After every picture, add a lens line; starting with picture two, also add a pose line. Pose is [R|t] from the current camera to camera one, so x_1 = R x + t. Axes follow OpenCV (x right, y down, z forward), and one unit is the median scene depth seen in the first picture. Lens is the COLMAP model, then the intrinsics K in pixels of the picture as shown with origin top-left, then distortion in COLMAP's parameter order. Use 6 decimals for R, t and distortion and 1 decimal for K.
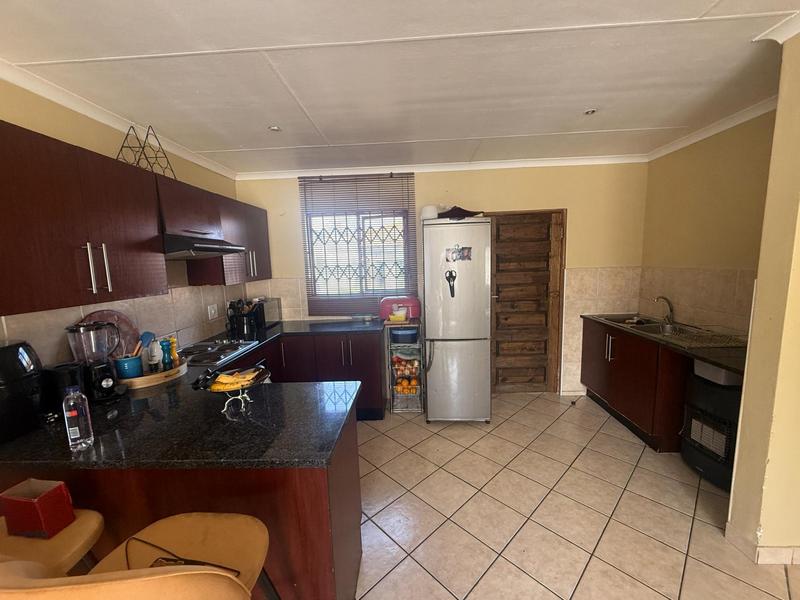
lens RADIAL K [[322.0, 0, 398.4], [0, 322.0, 301.7], [0, 0, 1]] dist [0.002101, 0.000323]
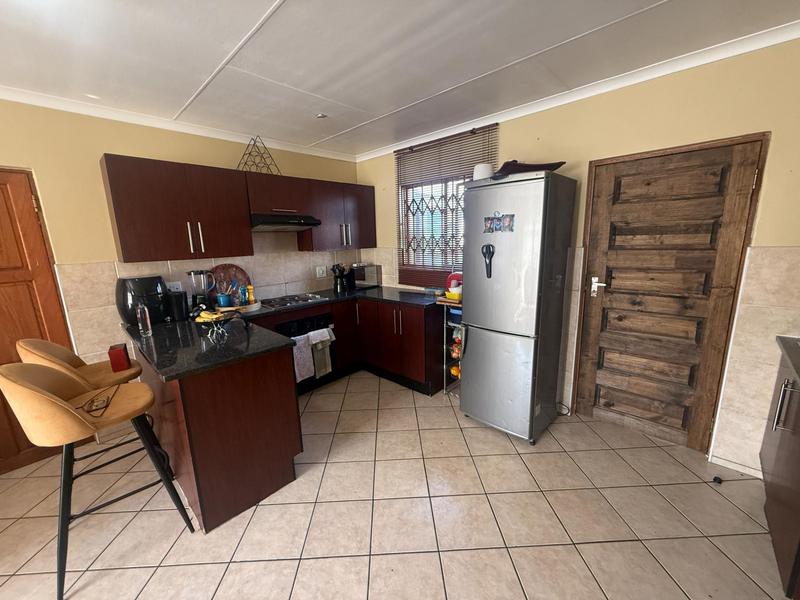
lens RADIAL K [[322.0, 0, 398.4], [0, 322.0, 301.7], [0, 0, 1]] dist [0.002101, 0.000323]
pose [[0.749624, 0.141237, -0.646619, 0.438162], [-0.080771, 0.989186, 0.122424, -0.029210], [0.656917, -0.039544, 0.752925, 0.192122]]
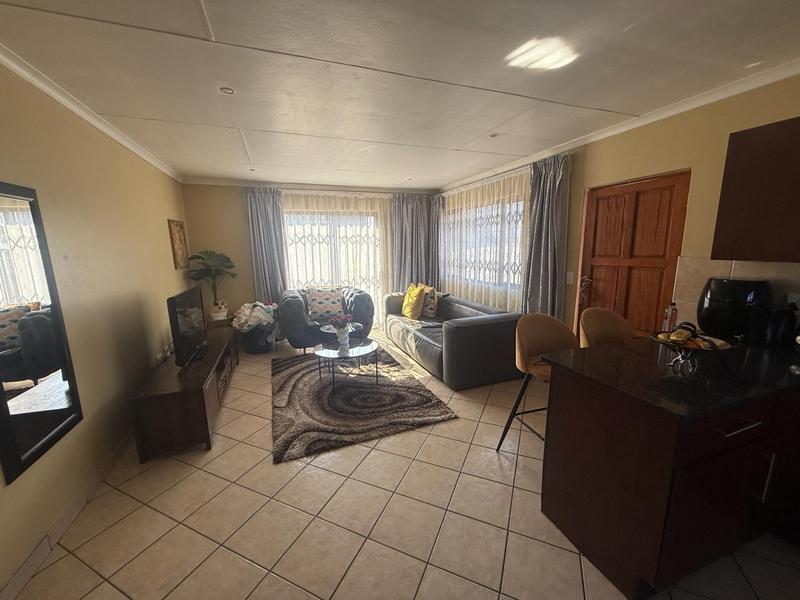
lens RADIAL K [[322.0, 0, 398.4], [0, 322.0, 301.7], [0, 0, 1]] dist [0.002101, 0.000323]
pose [[-0.924309, 0.111137, -0.365104, 0.317265], [-0.005412, 0.952747, 0.303717, -0.082912], [0.381606, 0.282705, -0.880031, 0.650199]]
